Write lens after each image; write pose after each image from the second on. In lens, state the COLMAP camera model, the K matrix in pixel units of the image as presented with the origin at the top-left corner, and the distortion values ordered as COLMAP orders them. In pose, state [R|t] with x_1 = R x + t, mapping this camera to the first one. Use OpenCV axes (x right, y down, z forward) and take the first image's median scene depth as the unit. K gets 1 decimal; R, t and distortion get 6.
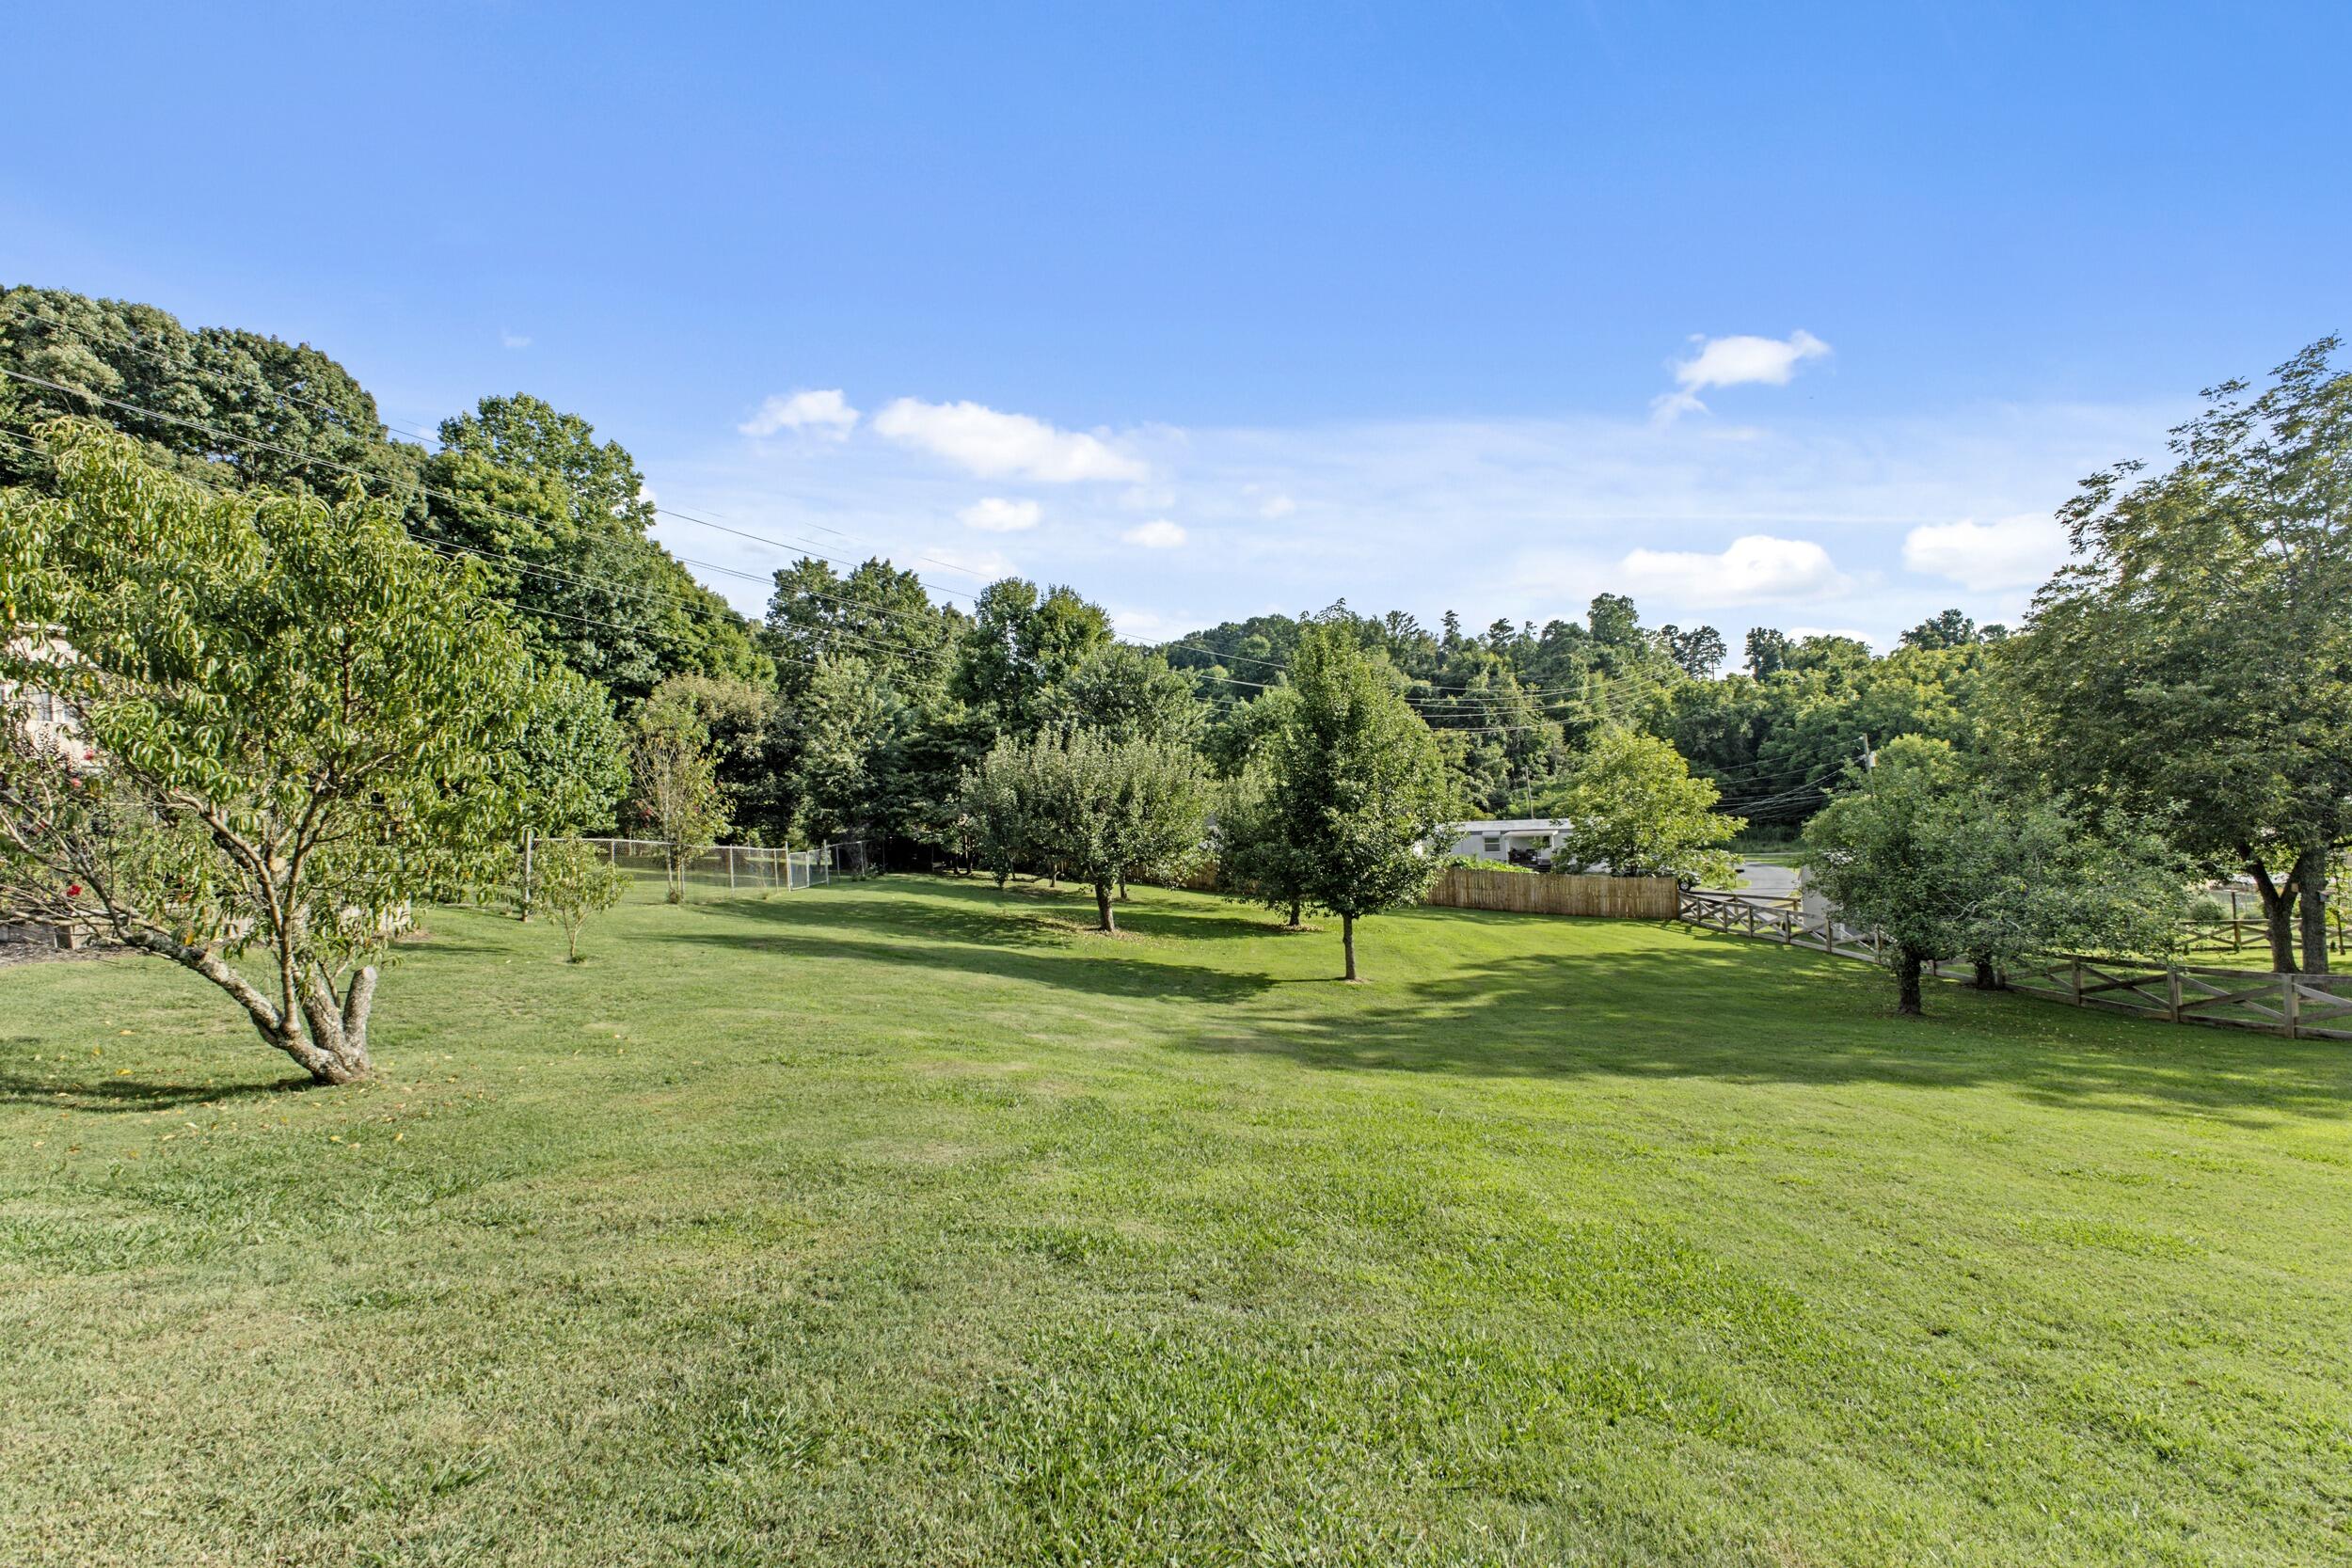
lens RADIAL K [[1006.3, 0, 1176.0], [0, 1006.3, 784.0], [0, 0, 1]] dist [0.010425, -0.000132]
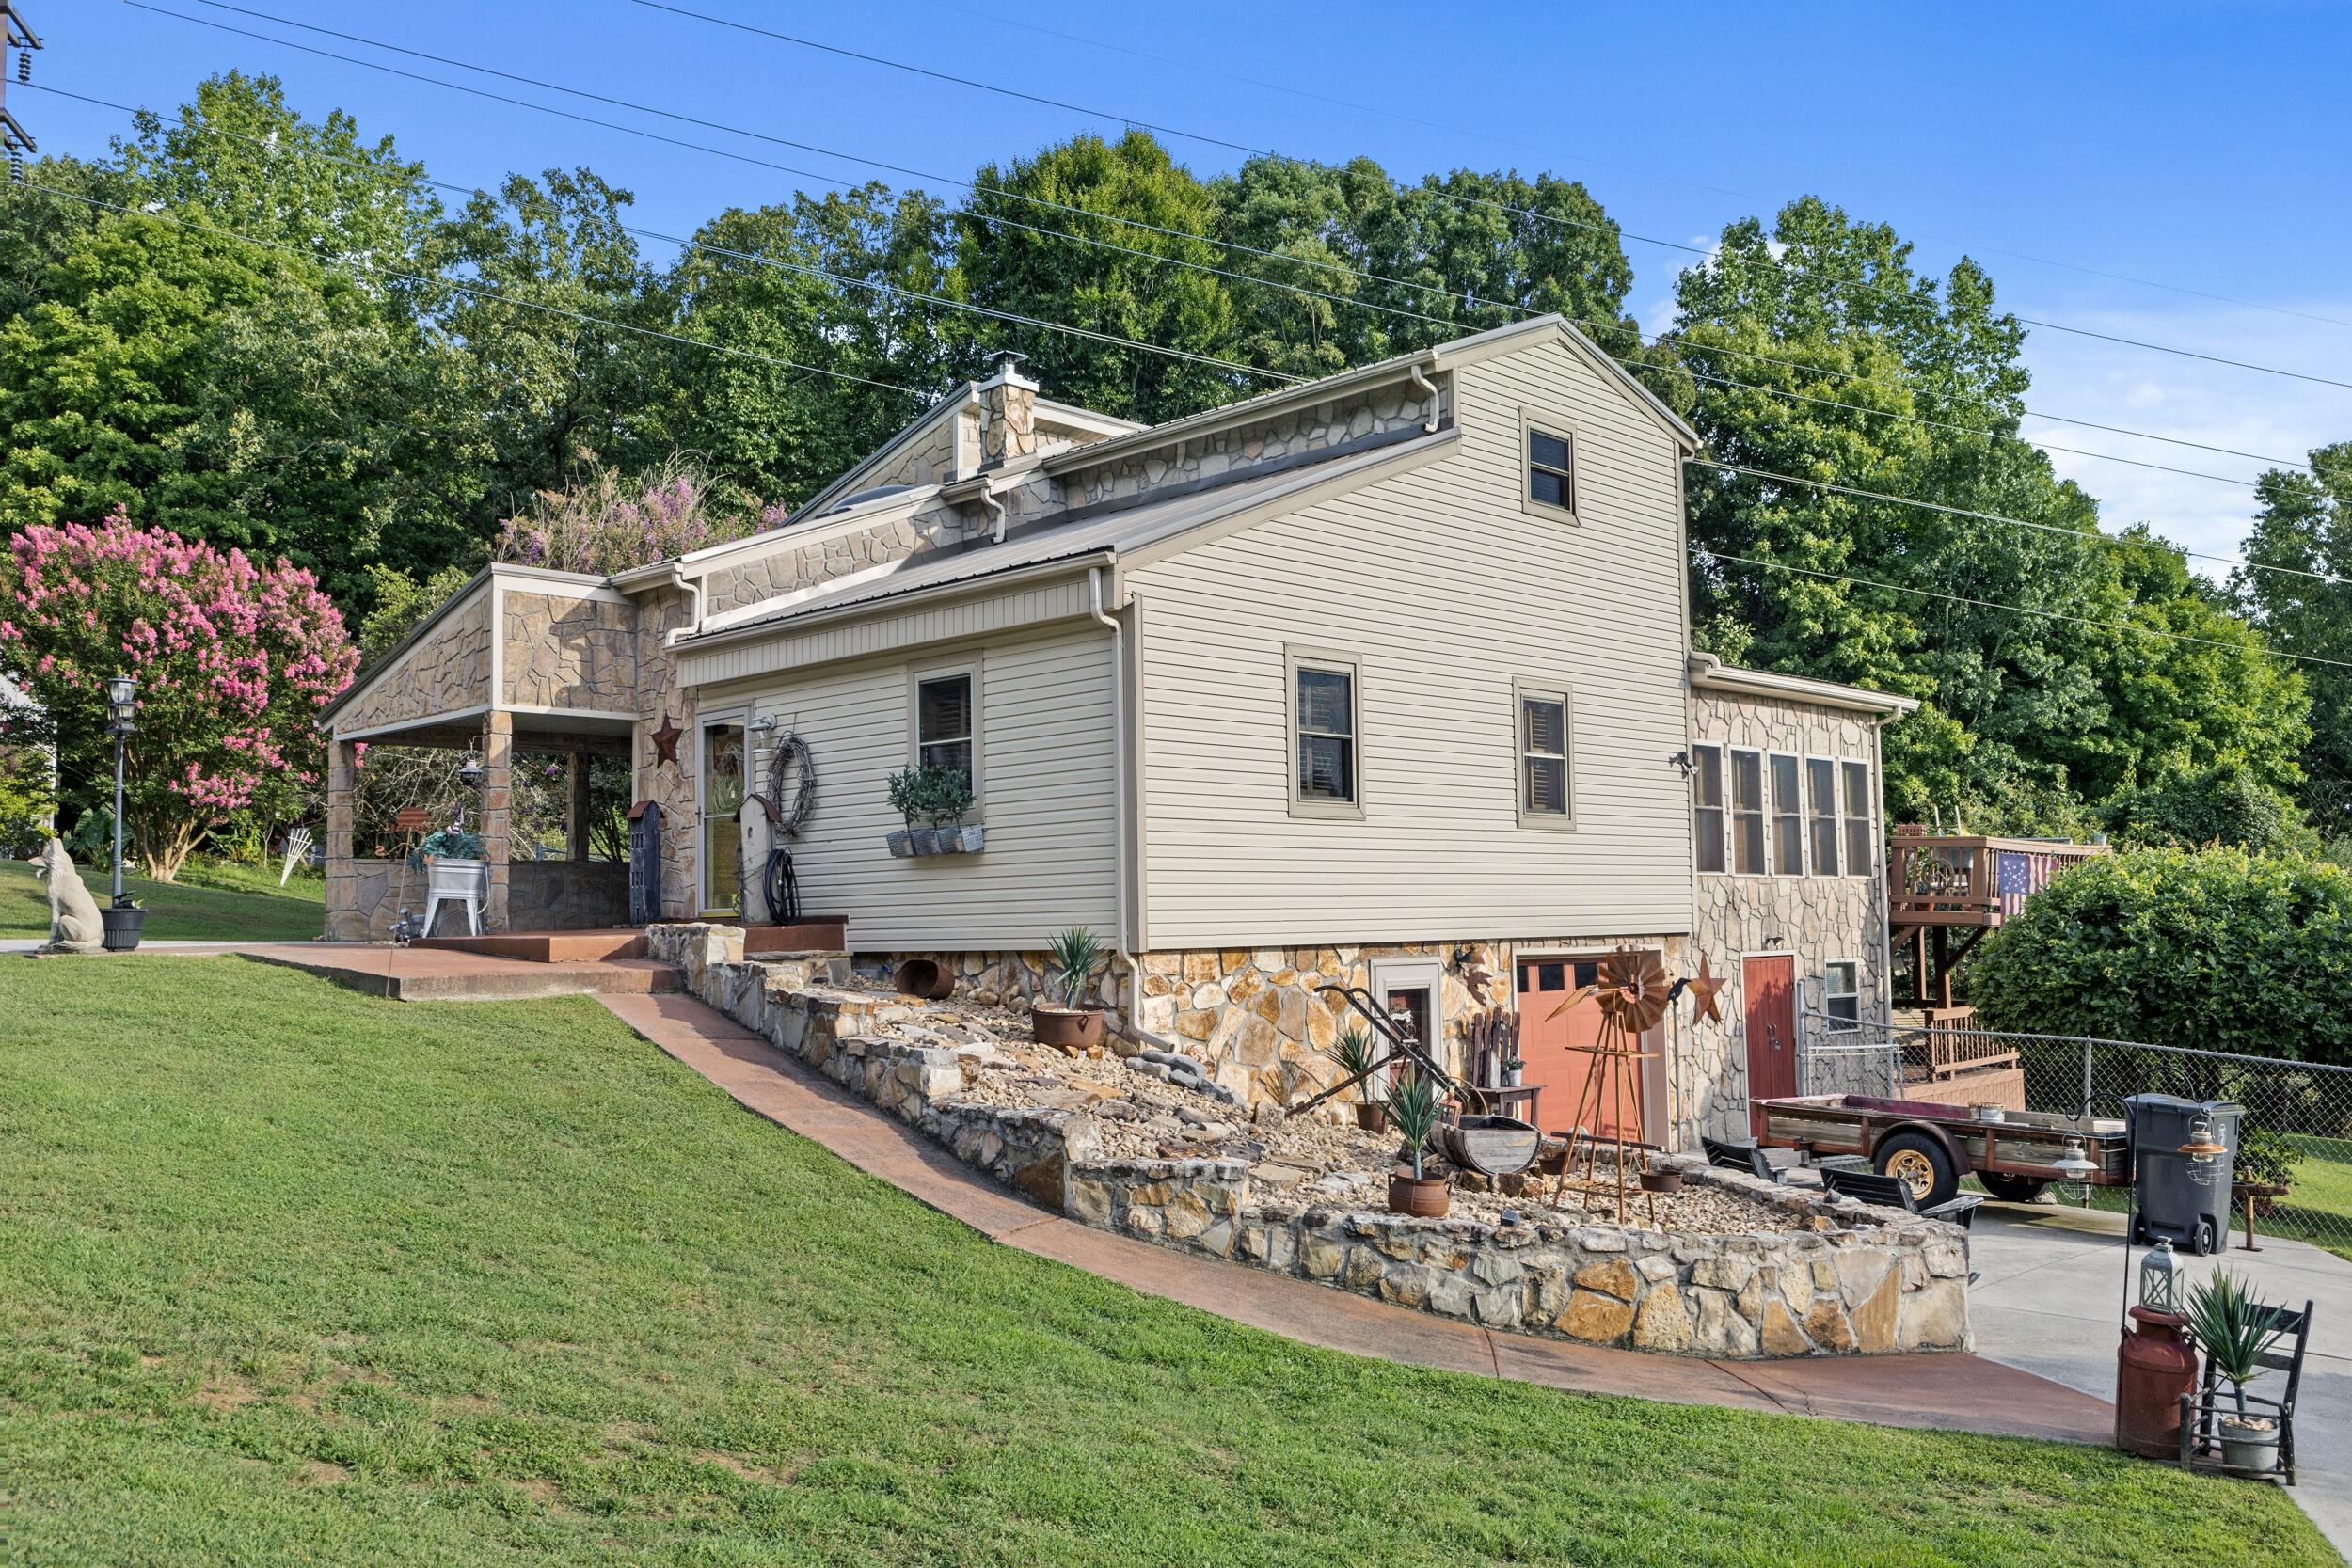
lens RADIAL K [[1889.8, 0, 1176.0], [0, 1889.8, 784.0], [0, 0, 1]] dist [0.013987, 0.005774]
pose [[0.774253, -0.005550, -0.632852, -0.296141], [-0.030368, 0.998484, -0.045911, -0.021407], [0.632148, 0.054765, 0.772910, 0.030051]]
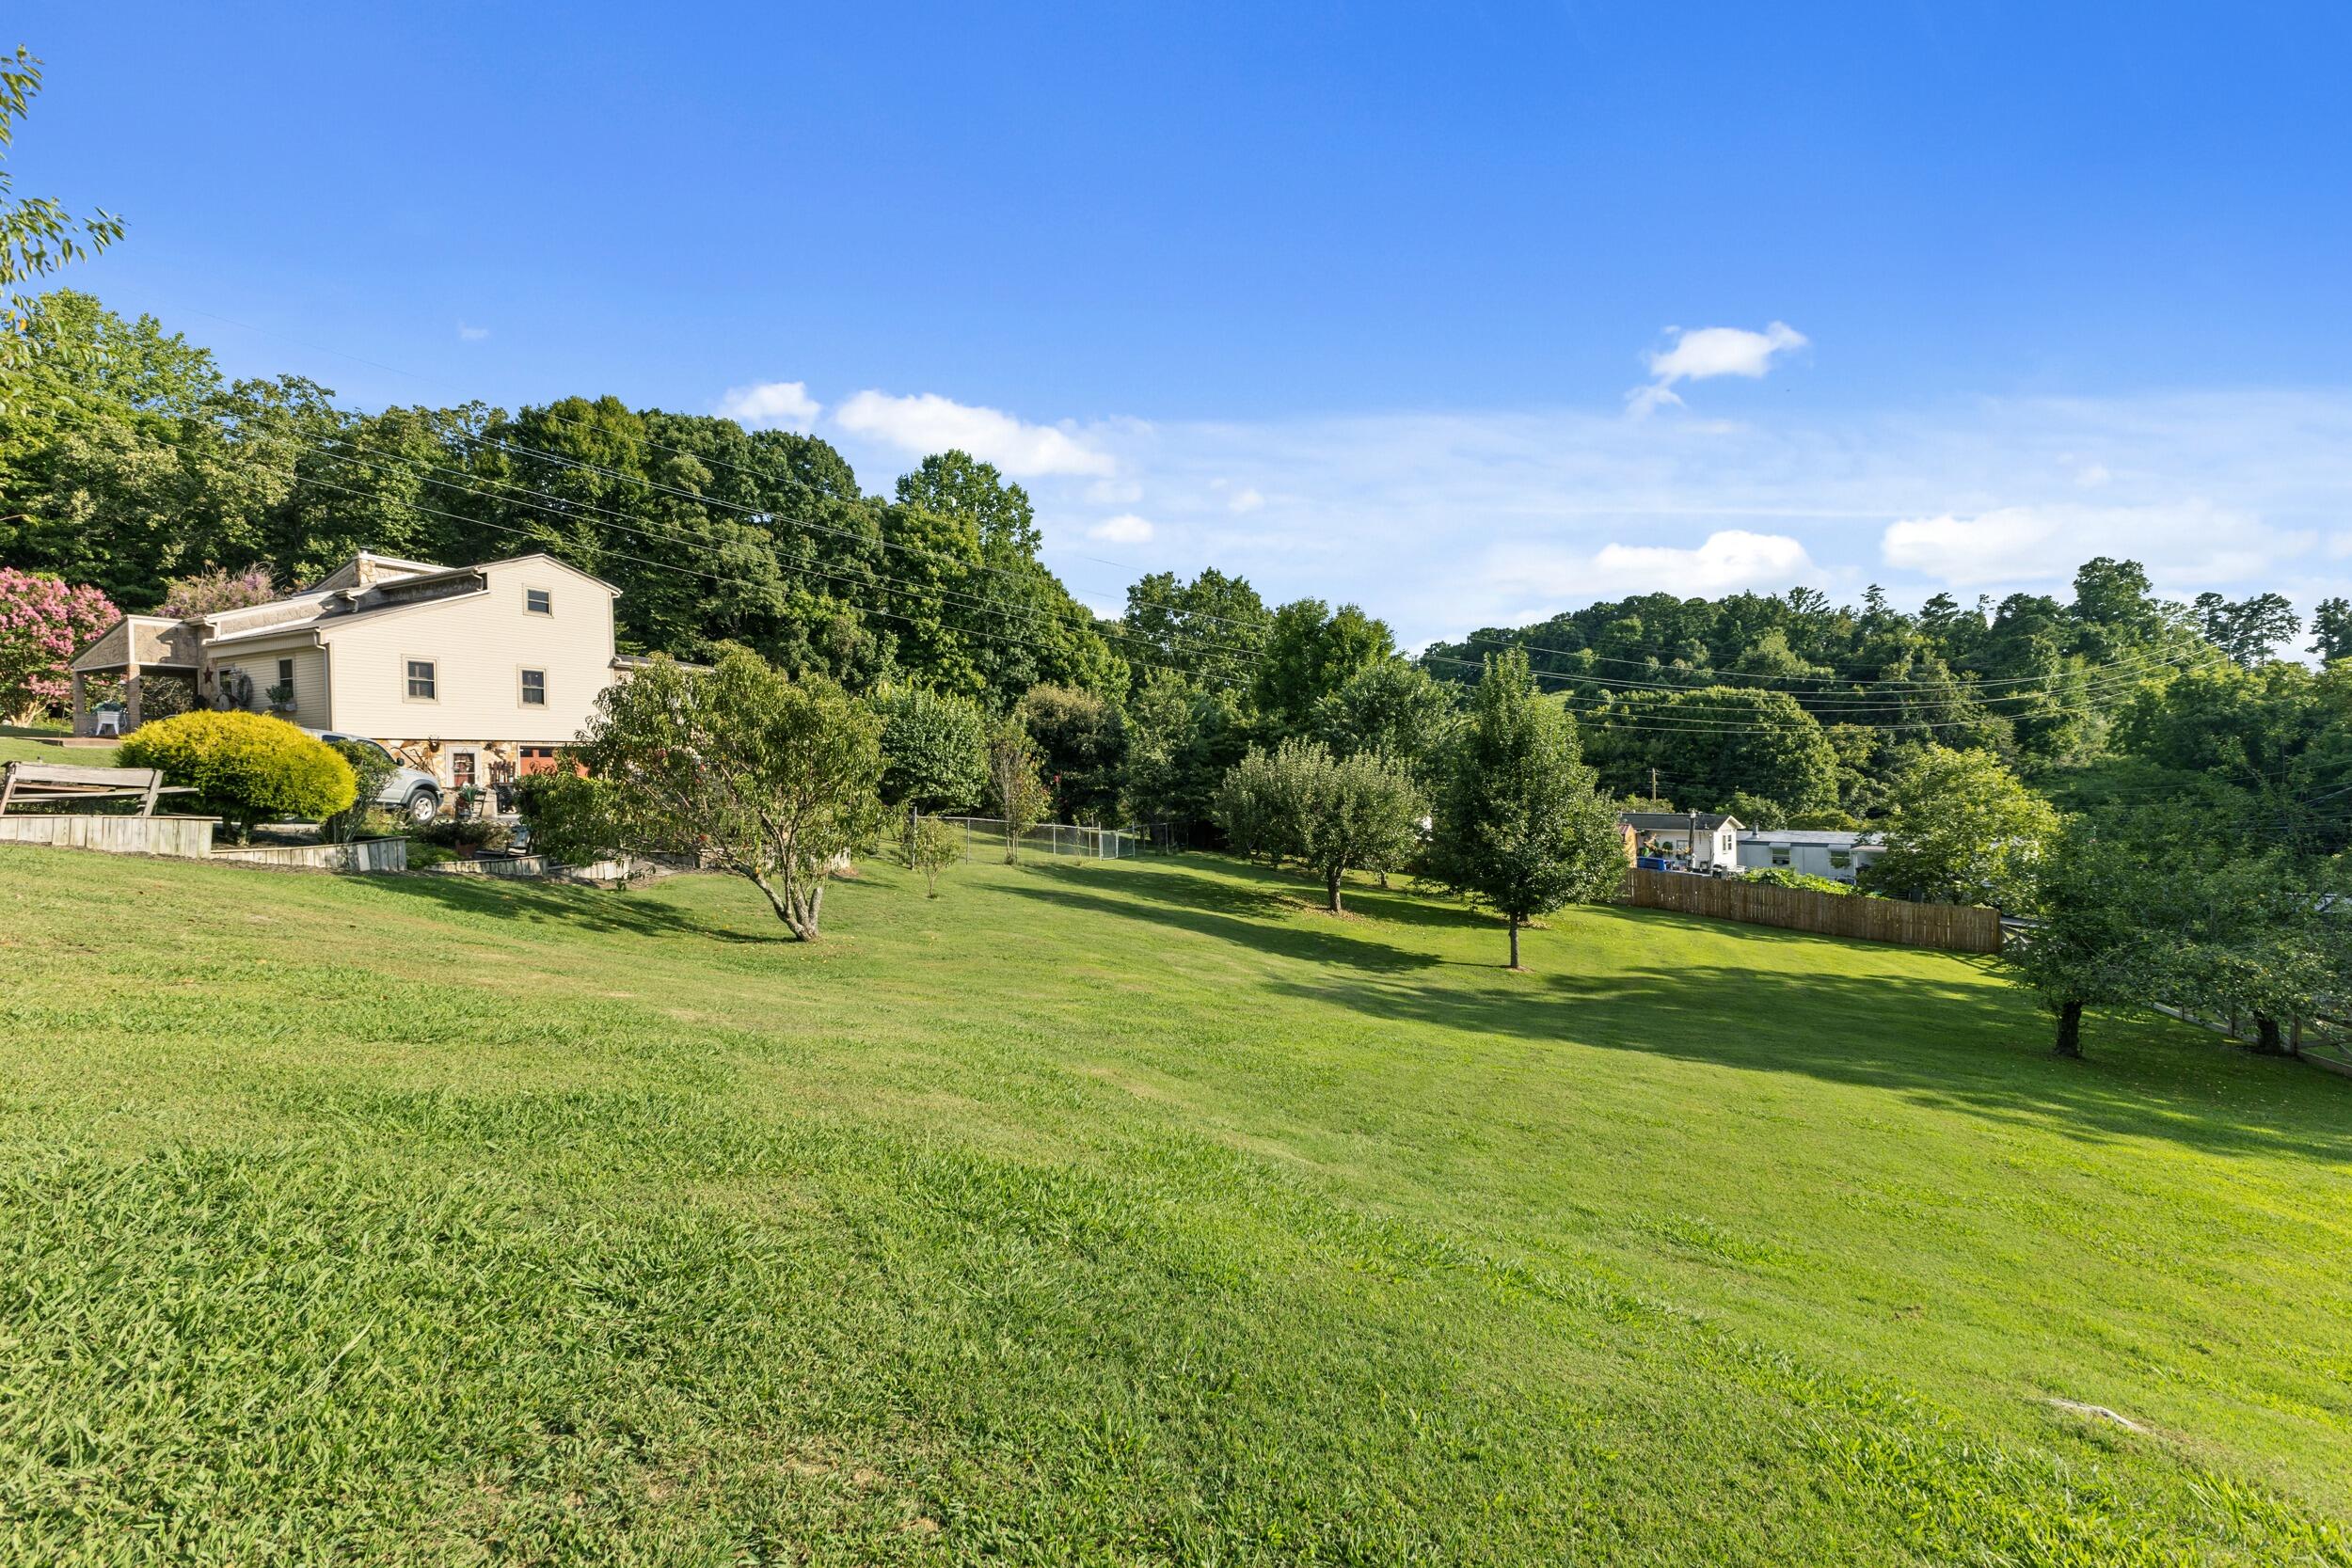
lens RADIAL K [[1006.3, 0, 1176.0], [0, 1006.3, 784.0], [0, 0, 1]] dist [0.010425, -0.000132]
pose [[0.935649, 0.040134, -0.350642, 0.082899], [-0.032975, 0.999108, 0.026366, -0.015066], [0.351388, -0.013106, 0.936138, -0.092517]]
